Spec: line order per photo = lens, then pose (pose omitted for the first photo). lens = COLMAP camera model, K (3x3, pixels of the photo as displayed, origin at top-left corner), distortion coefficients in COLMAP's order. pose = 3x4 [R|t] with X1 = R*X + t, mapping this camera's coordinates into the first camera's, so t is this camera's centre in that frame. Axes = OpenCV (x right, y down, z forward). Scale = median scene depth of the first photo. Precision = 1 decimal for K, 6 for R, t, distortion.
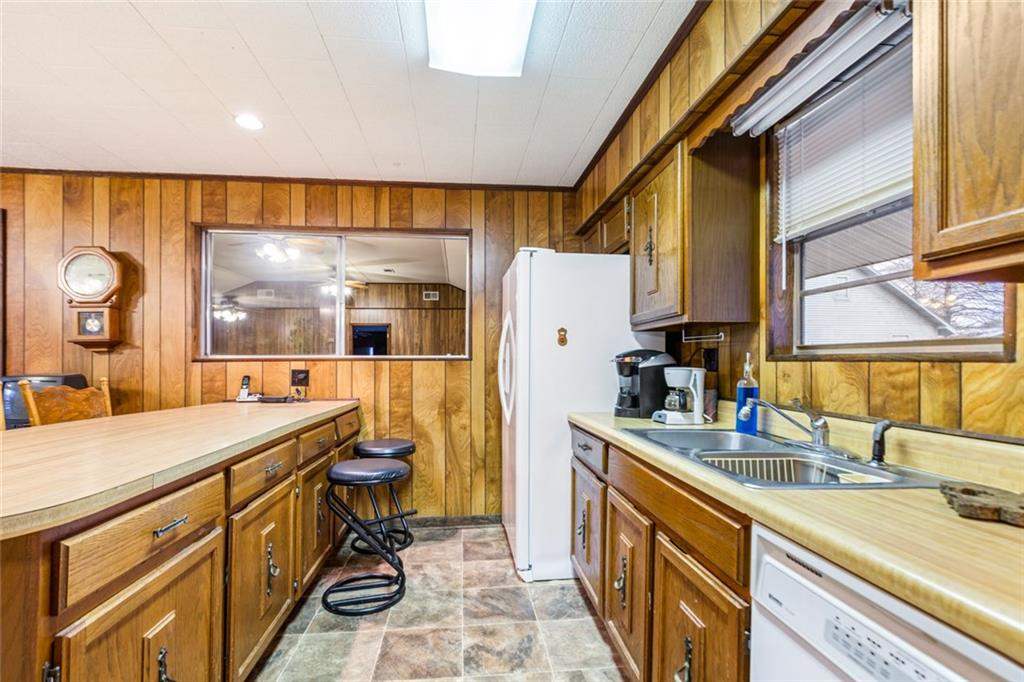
lens RADIAL K [[459.9, 0, 509.3], [0, 459.9, 365.2], [0, 0, 1]] dist [0.000122, -0.000610]
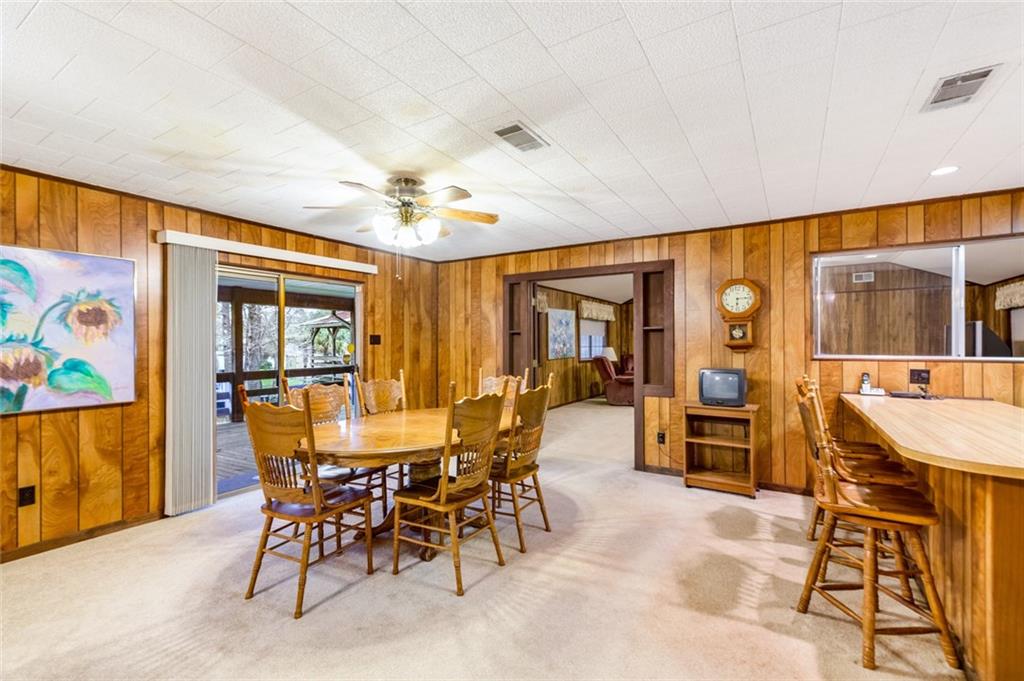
lens RADIAL K [[452.1, 0, 510.3], [0, 452.1, 338.8], [0, 0, 1]] dist [0.011950, -0.000174]
pose [[0.787300, -0.004207, -0.616556, -0.570185], [-0.003491, 0.999930, -0.011280, -0.050195], [0.616561, 0.011033, 0.787230, -0.520459]]
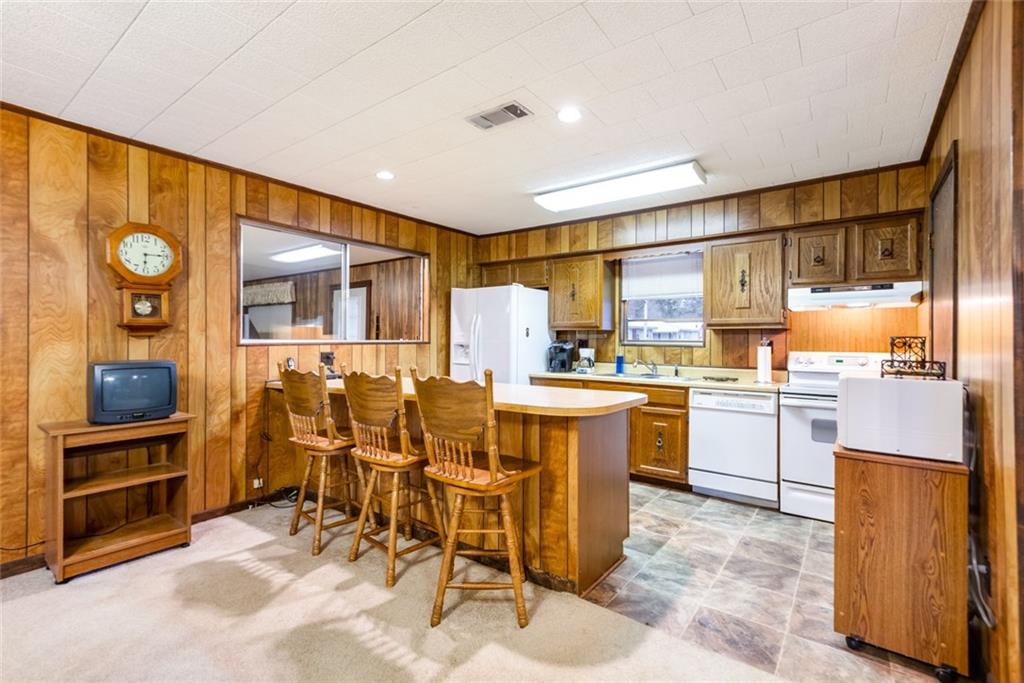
lens RADIAL K [[463.1, 0, 504.7], [0, 463.1, 337.6], [0, 0, 1]] dist [0.012046, 0.000393]
pose [[0.683183, 0.008197, 0.730201, -1.053342], [-0.002013, 0.999954, -0.009342, -0.018147], [-0.730244, 0.004912, 0.683169, -0.177826]]
